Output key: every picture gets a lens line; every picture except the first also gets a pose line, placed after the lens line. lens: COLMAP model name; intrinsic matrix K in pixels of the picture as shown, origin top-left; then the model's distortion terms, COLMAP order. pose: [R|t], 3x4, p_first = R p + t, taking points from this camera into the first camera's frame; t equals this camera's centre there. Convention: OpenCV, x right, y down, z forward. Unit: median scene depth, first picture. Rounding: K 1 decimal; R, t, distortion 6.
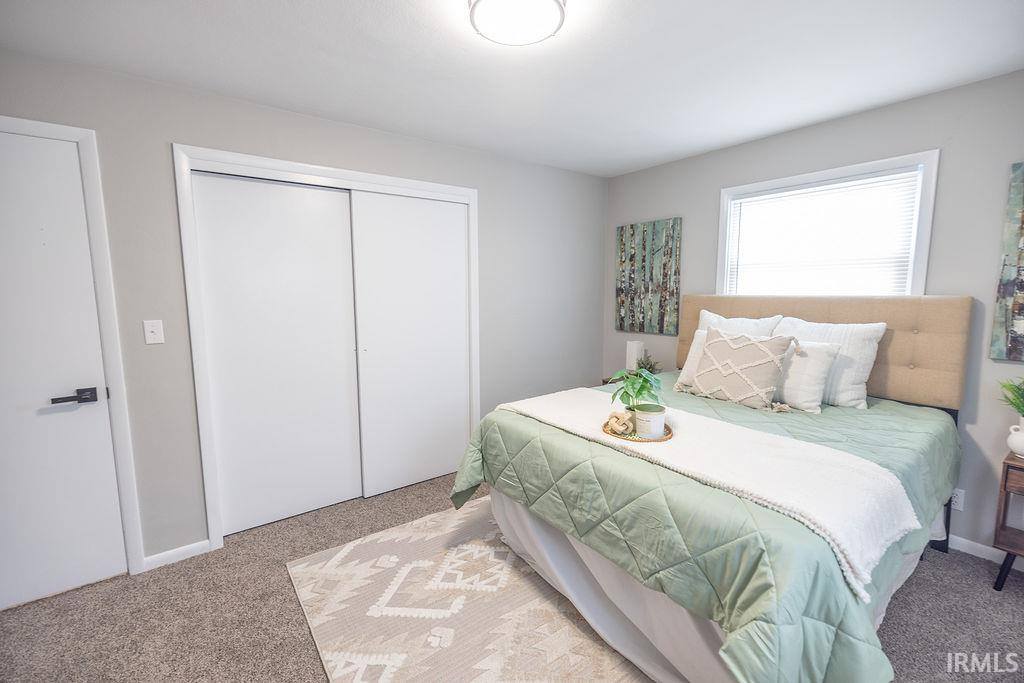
lens RADIAL K [[443.7, 0, 507.1], [0, 443.7, 340.4], [0, 0, 1]] dist [0.019194, -0.000246]
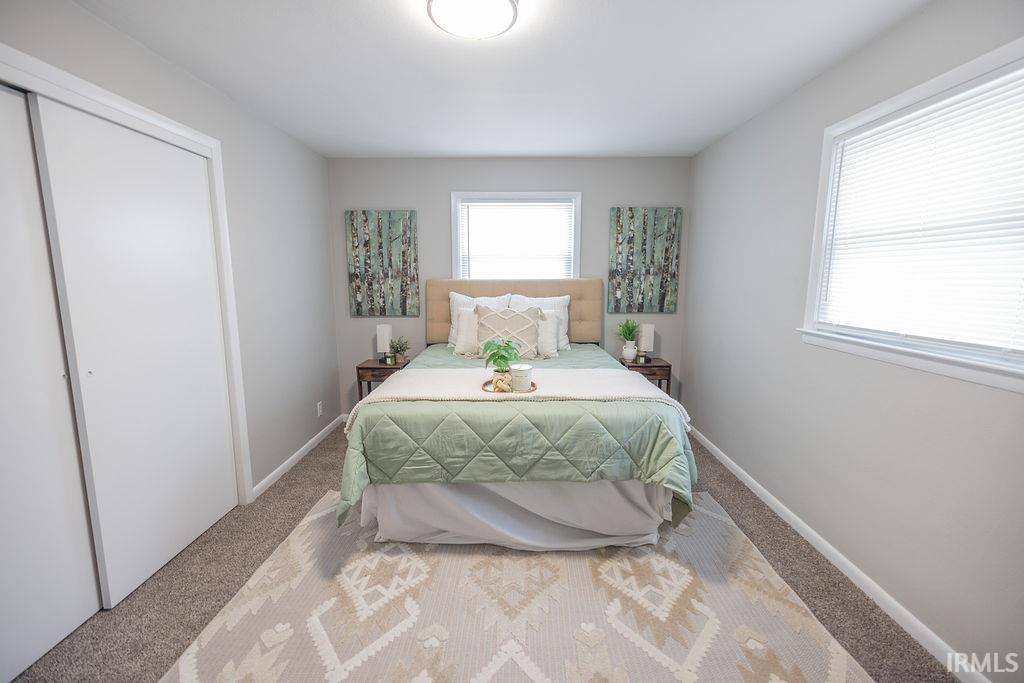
lens RADIAL K [[443.7, 0, 507.1], [0, 443.7, 340.4], [0, 0, 1]] dist [0.019194, -0.000246]
pose [[0.595552, -0.114217, 0.795156, -0.570204], [0.093436, 0.992971, 0.072650, -0.015188], [-0.797864, 0.031030, 0.602038, 0.212968]]
